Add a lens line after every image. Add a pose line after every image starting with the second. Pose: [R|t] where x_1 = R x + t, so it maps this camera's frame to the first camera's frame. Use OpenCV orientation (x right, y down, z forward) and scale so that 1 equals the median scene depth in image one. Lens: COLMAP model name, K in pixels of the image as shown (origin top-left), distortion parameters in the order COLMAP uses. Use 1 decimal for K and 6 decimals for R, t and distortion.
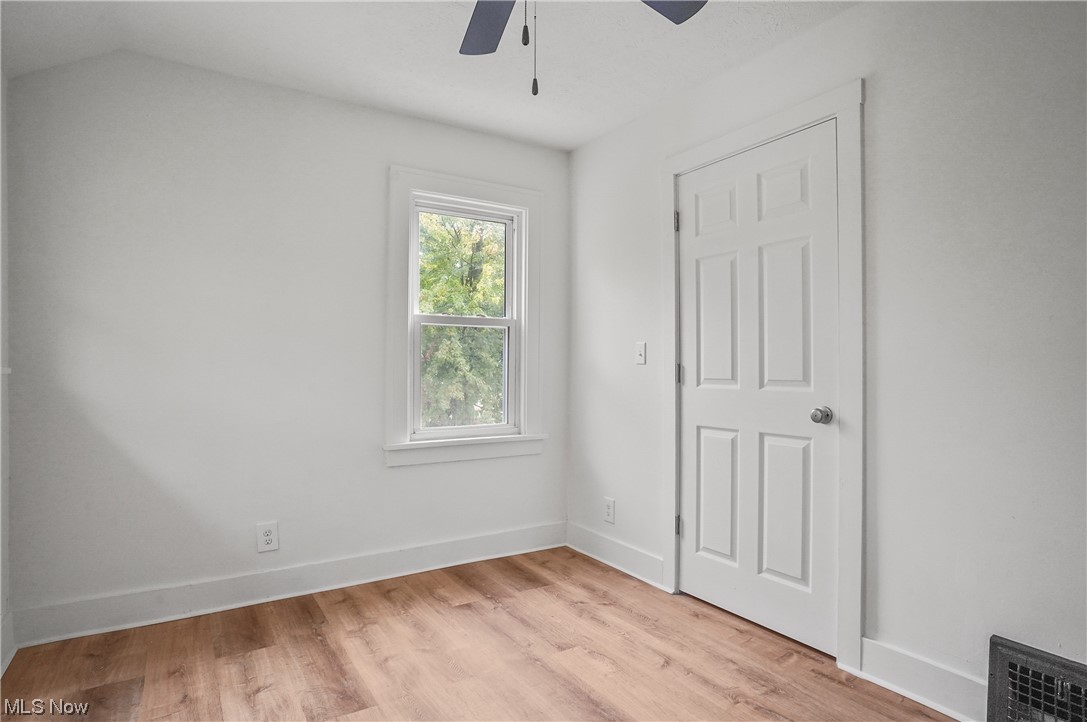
lens RADIAL K [[584.1, 0, 541.4], [0, 584.1, 355.6], [0, 0, 1]] dist [-0.077473, 0.038951]
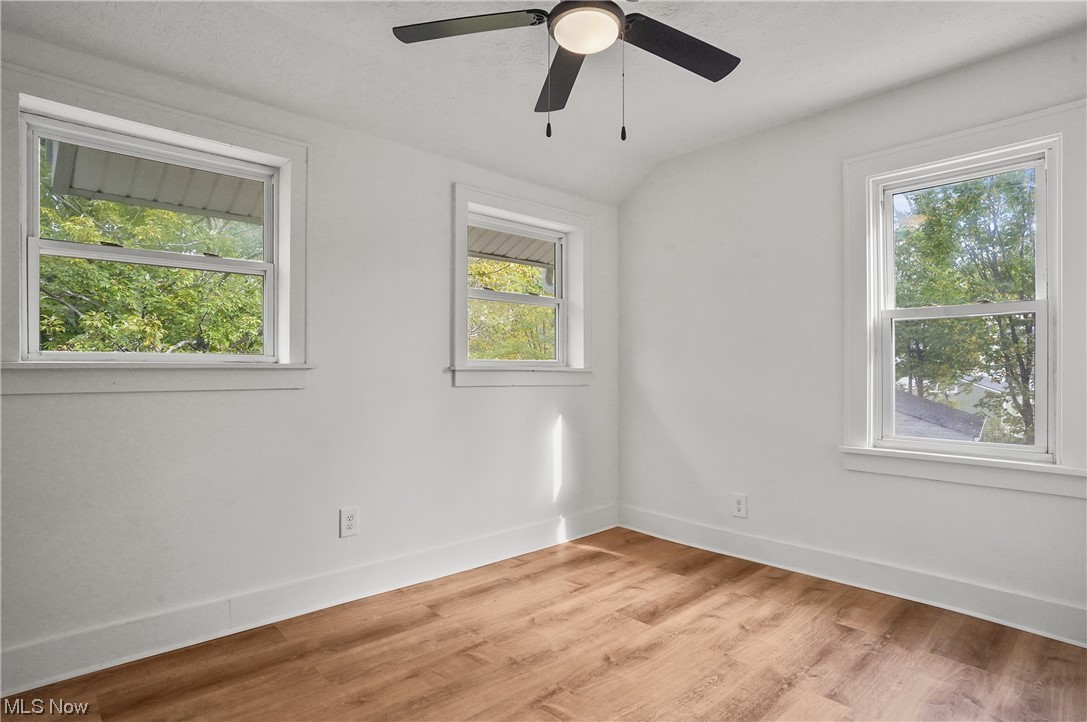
lens RADIAL K [[584.1, 0, 541.4], [0, 584.1, 355.6], [0, 0, 1]] dist [-0.077473, 0.038951]
pose [[0.155470, -0.024930, -0.987526, 0.696416], [0.015464, 0.999620, -0.022801, 0.015932], [0.987719, -0.011726, 0.155797, 0.390785]]
